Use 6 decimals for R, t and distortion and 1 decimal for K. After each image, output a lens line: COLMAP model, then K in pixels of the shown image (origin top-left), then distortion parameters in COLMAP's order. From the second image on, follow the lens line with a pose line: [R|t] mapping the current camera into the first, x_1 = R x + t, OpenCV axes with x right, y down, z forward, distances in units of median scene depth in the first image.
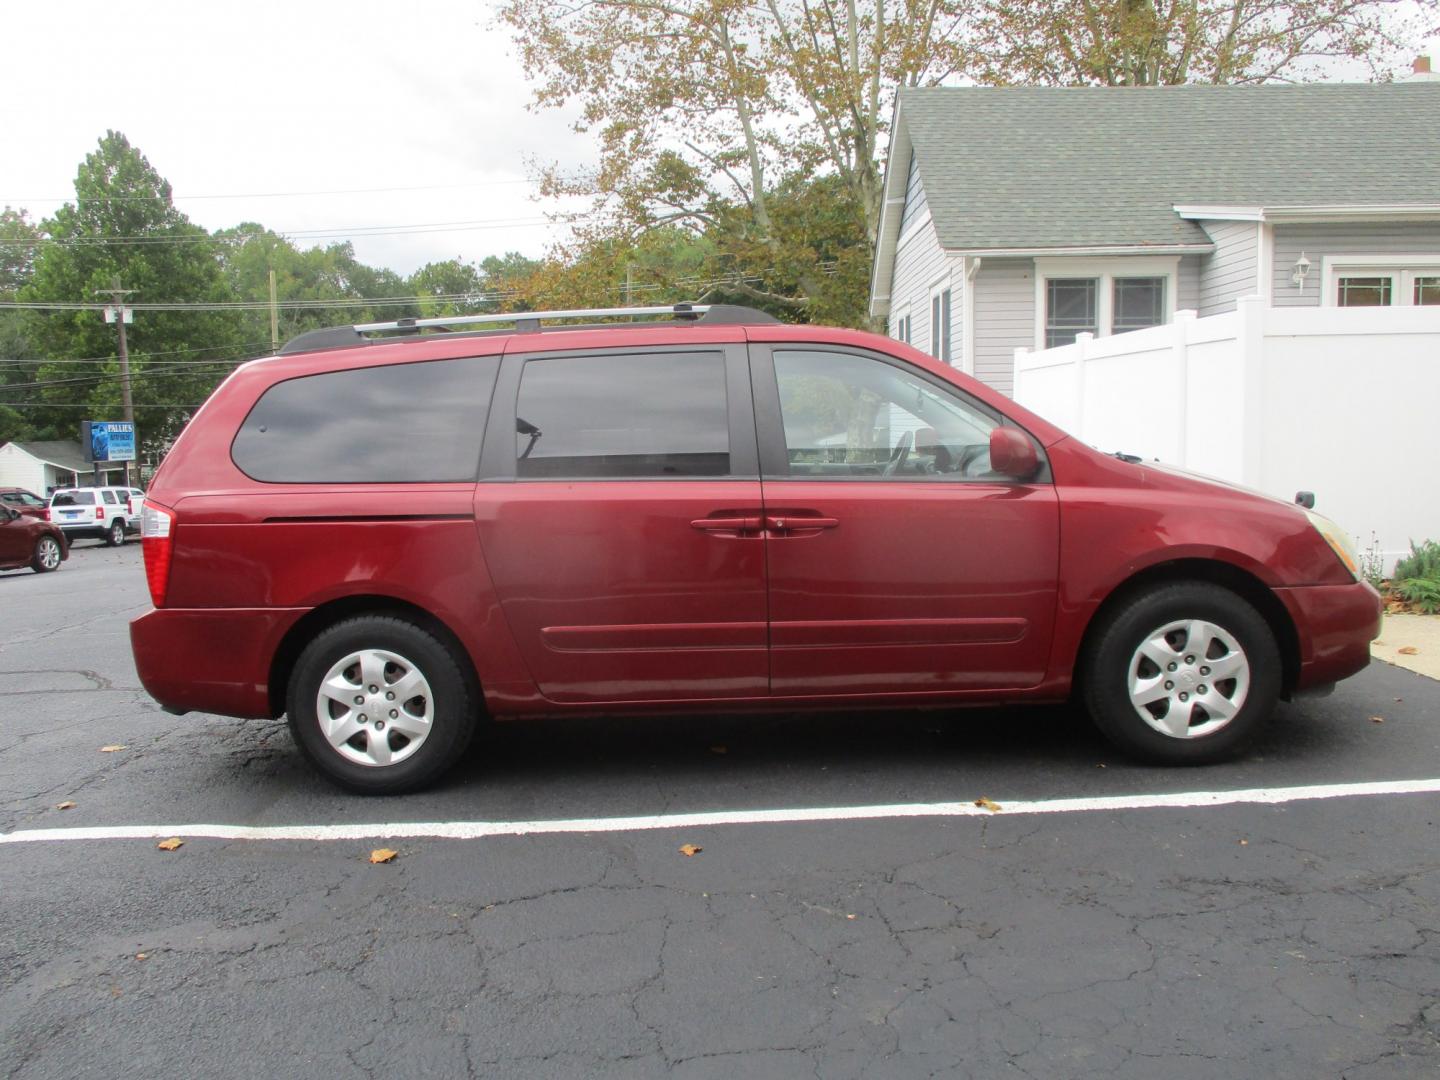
lens RADIAL K [[1196.0, 0, 720.0], [0, 1196.0, 540.0], [0, 0, 1]] dist [-0.030035, 0.002900]
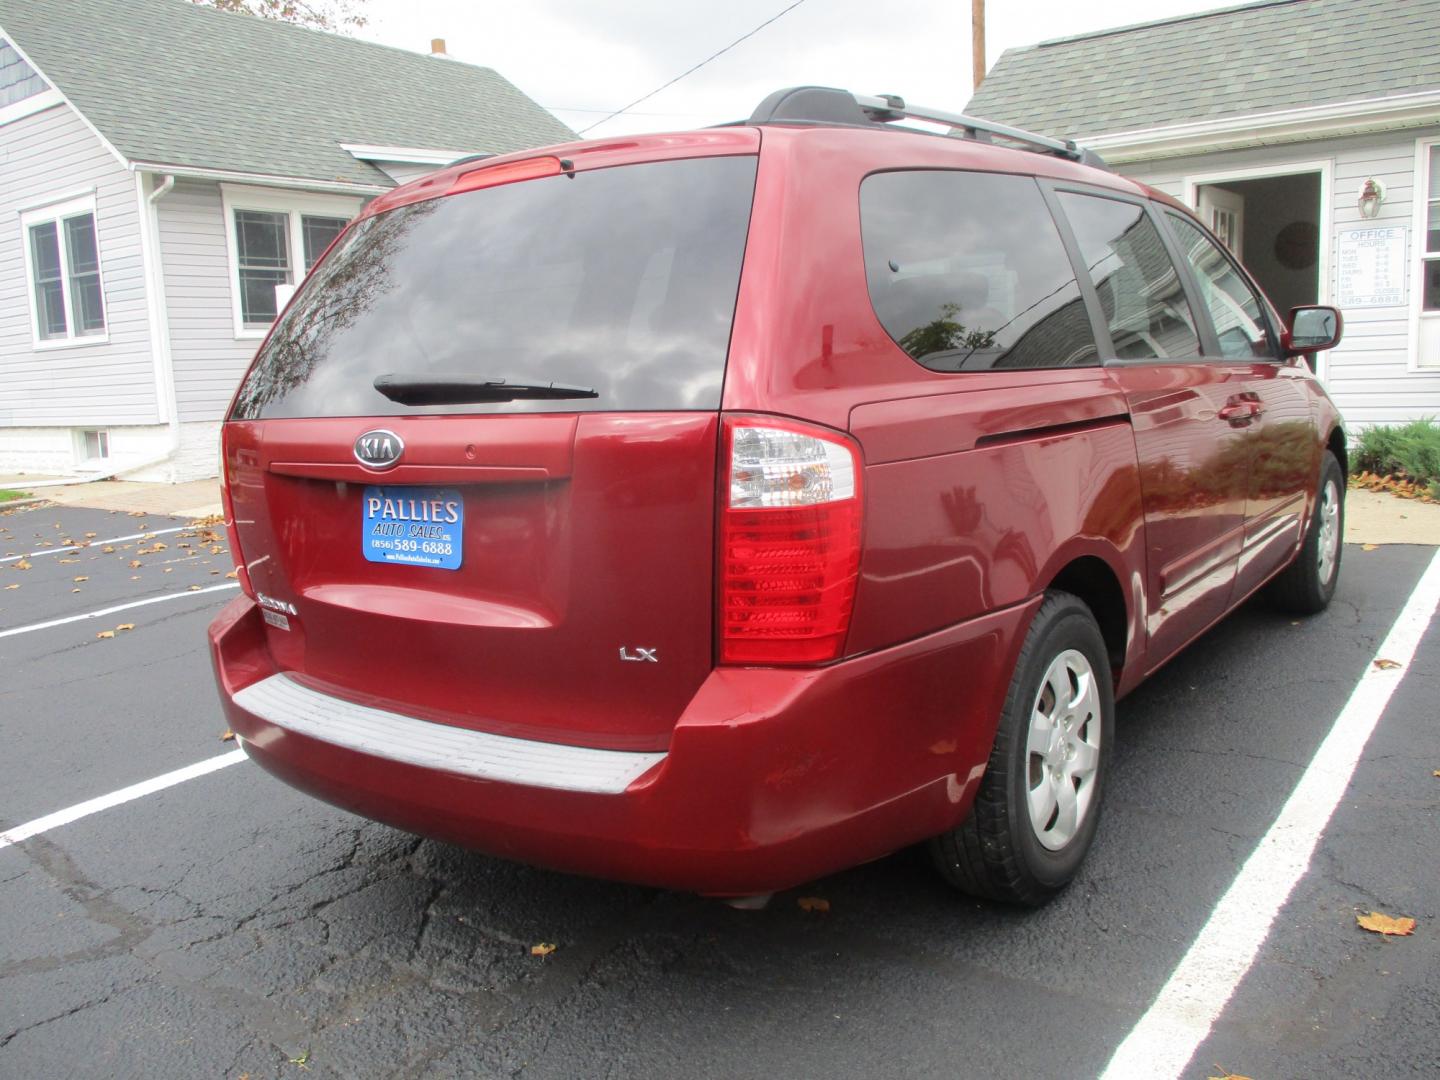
lens RADIAL K [[1196.0, 0, 720.0], [0, 1196.0, 540.0], [0, 0, 1]] dist [-0.030035, 0.002900]
pose [[0.581895, -0.125235, 0.803563, -0.242209], [0.111595, 0.991022, 0.073640, -0.006890], [-0.805571, 0.046823, 0.590646, 0.222461]]
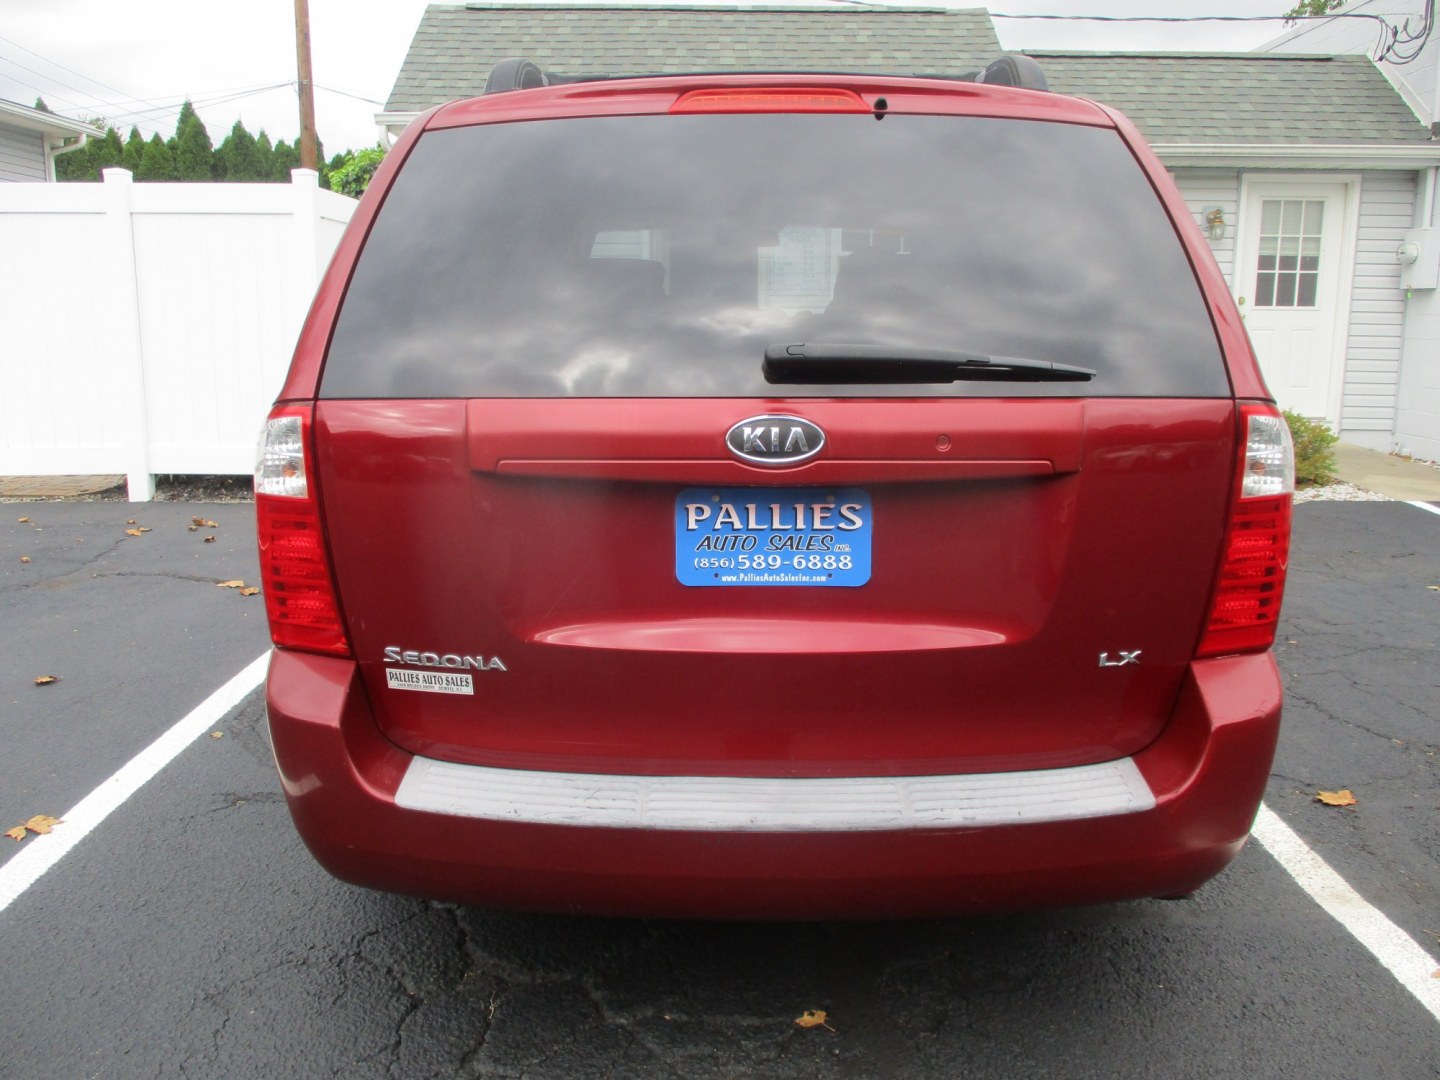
lens RADIAL K [[1196.0, 0, 720.0], [0, 1196.0, 540.0], [0, 0, 1]] dist [-0.030035, 0.002900]
pose [[-0.012953, -0.167523, 0.985783, -0.260887], [0.096330, 0.981071, 0.167988, -0.021922], [-0.995265, 0.097137, 0.003430, 0.346093]]
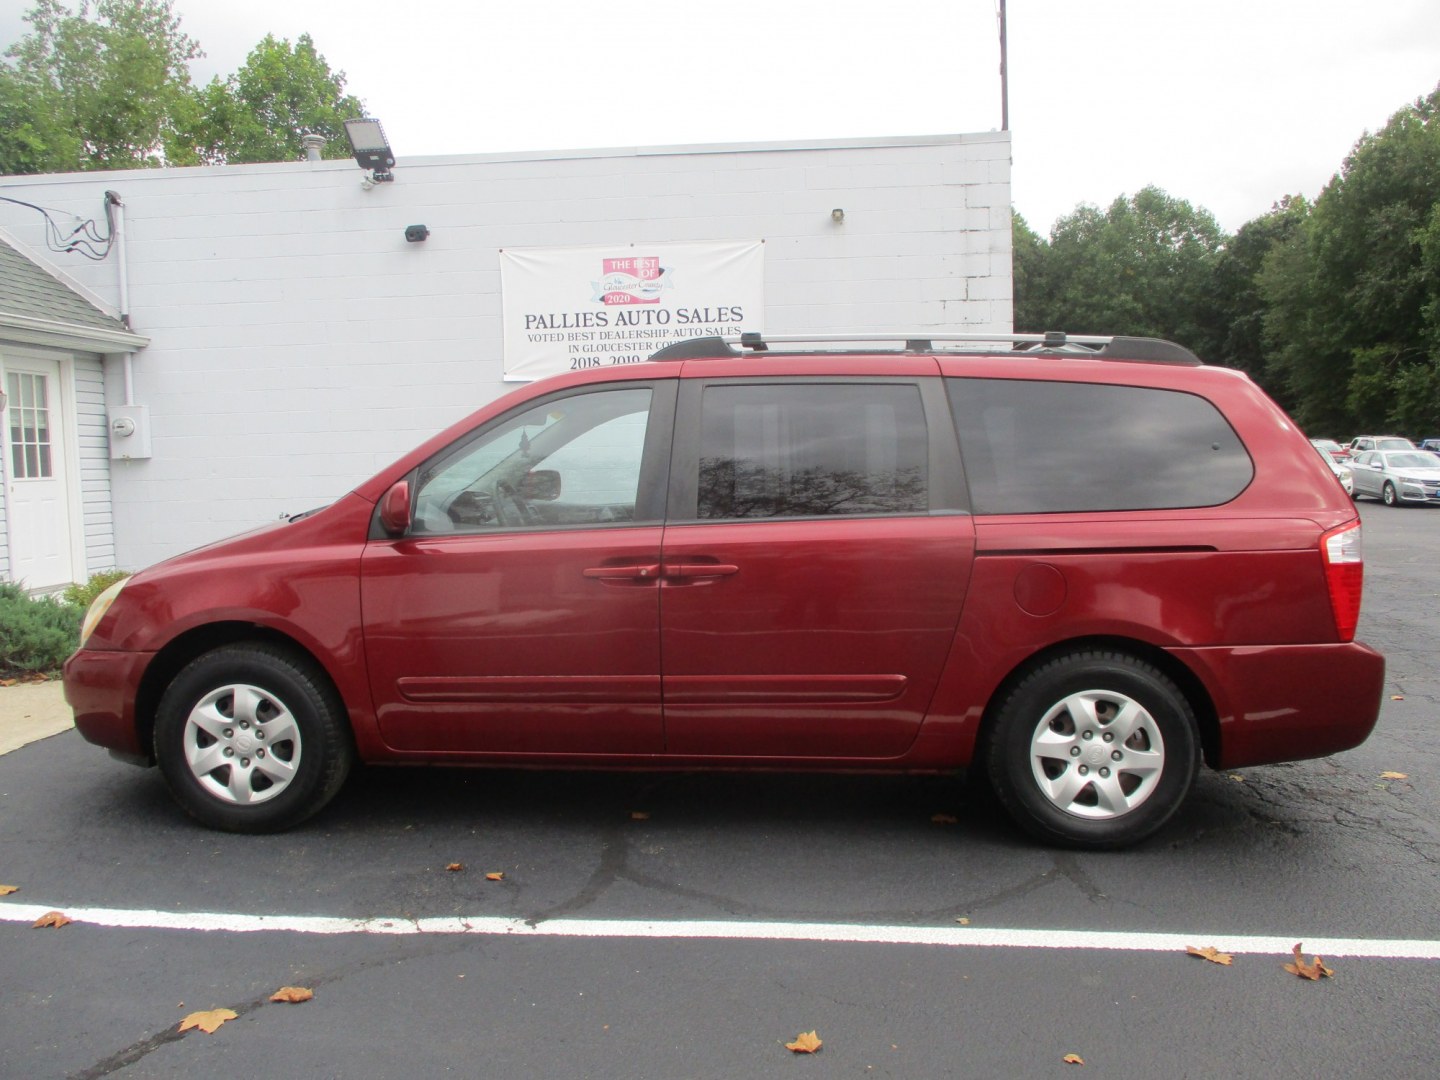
lens RADIAL K [[1196.0, 0, 720.0], [0, 1196.0, 540.0], [0, 0, 1]] dist [-0.030035, 0.002900]
pose [[-0.997495, 0.039532, 0.058664, -0.016128], [0.048869, 0.984678, 0.167397, -0.064450], [-0.051147, 0.169845, -0.984143, 0.649613]]
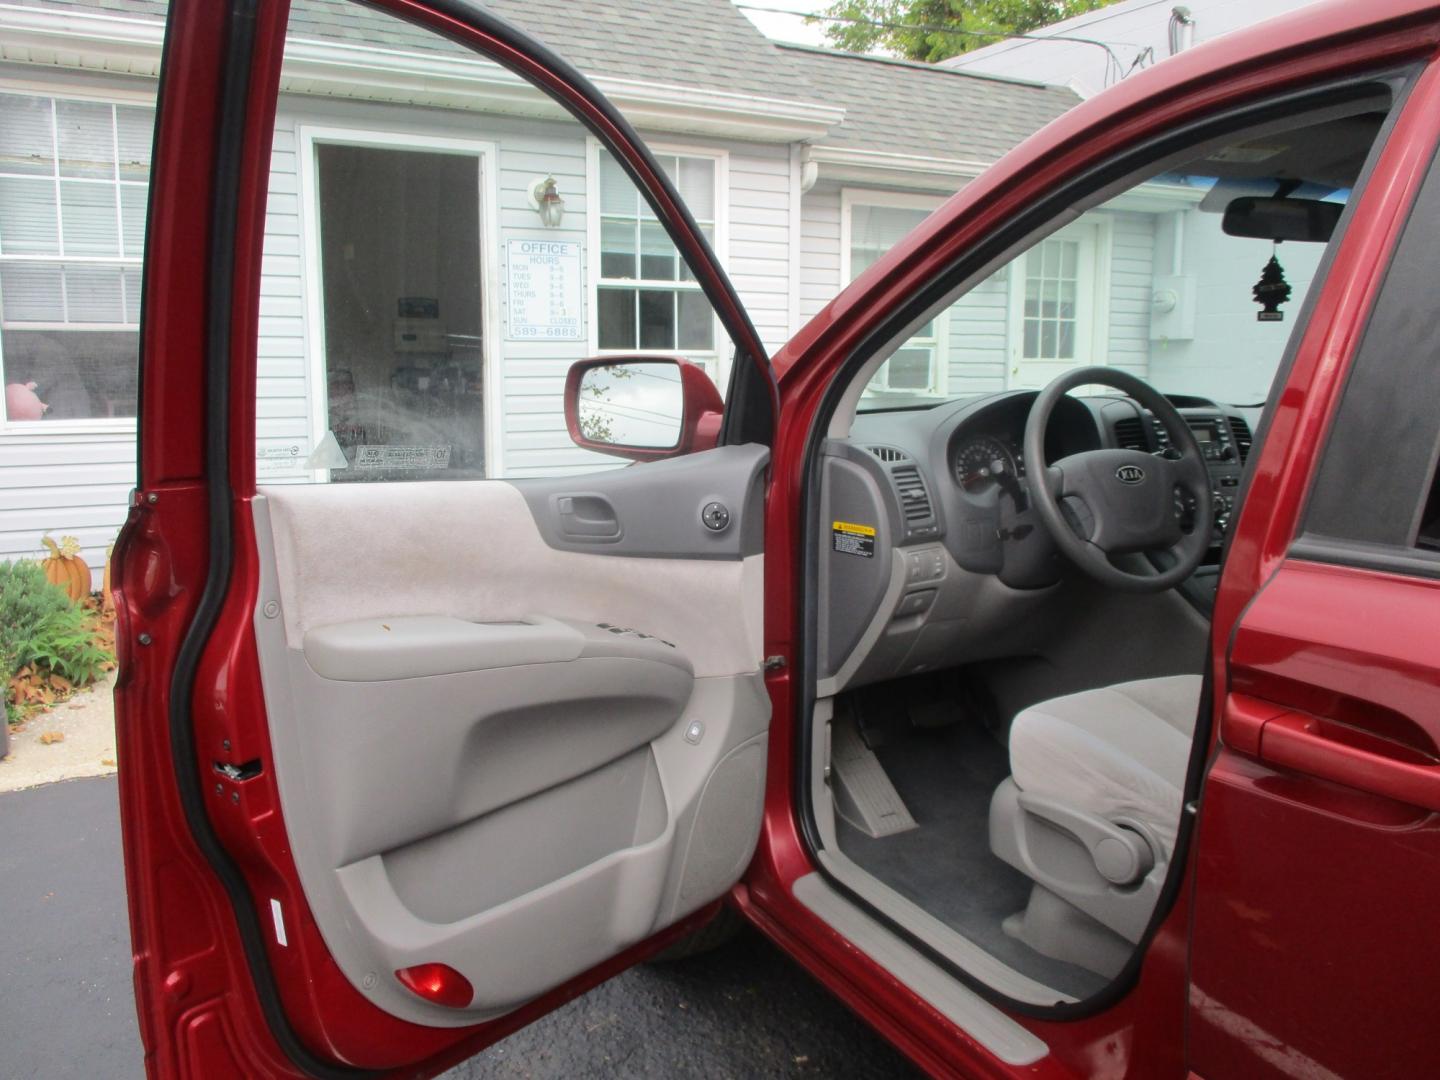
lens RADIAL K [[1197.0, 0, 721.2], [0, 1197.0, 566.9], [0, 0, 1]] dist [-0.036749, -0.001935]
pose [[-0.490124, -0.132891, 0.861463, -0.039857], [0.089095, 0.975496, 0.201172, -0.039988], [-0.867088, 0.175351, -0.466274, 0.453247]]
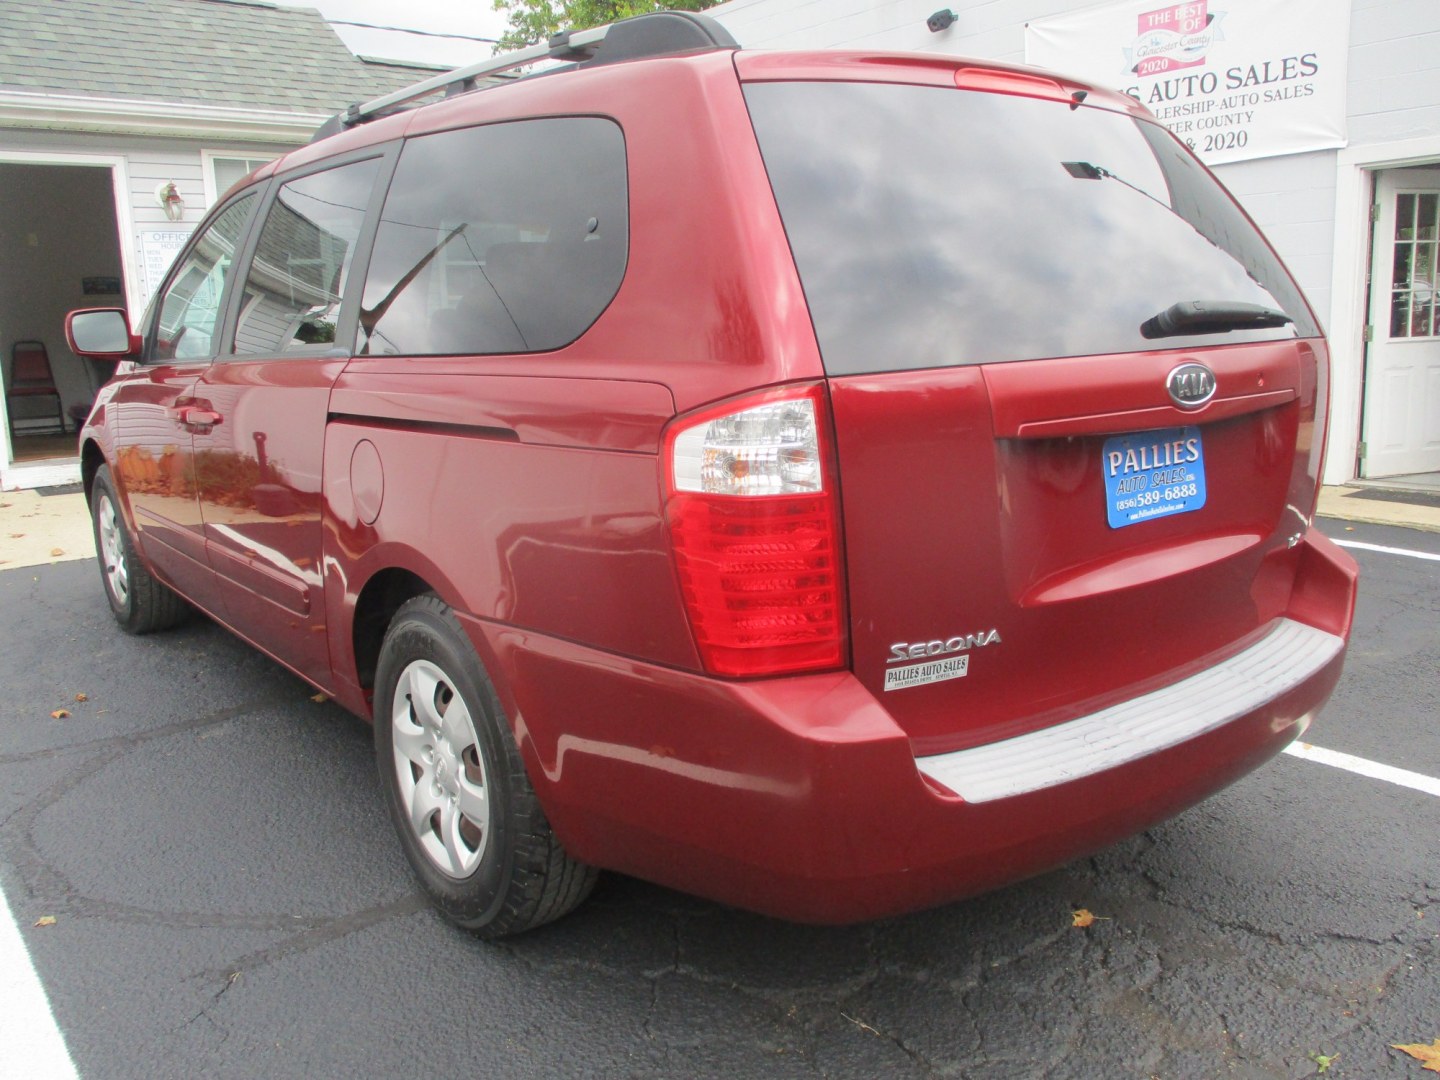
lens RADIAL K [[1196.0, 0, 720.0], [0, 1196.0, 540.0], [0, 0, 1]] dist [-0.030035, 0.002900]
pose [[-0.635686, -0.102023, 0.765177, -0.215836], [0.120252, 0.966040, 0.228706, -0.030909], [-0.762524, 0.237399, -0.601829, 0.459131]]
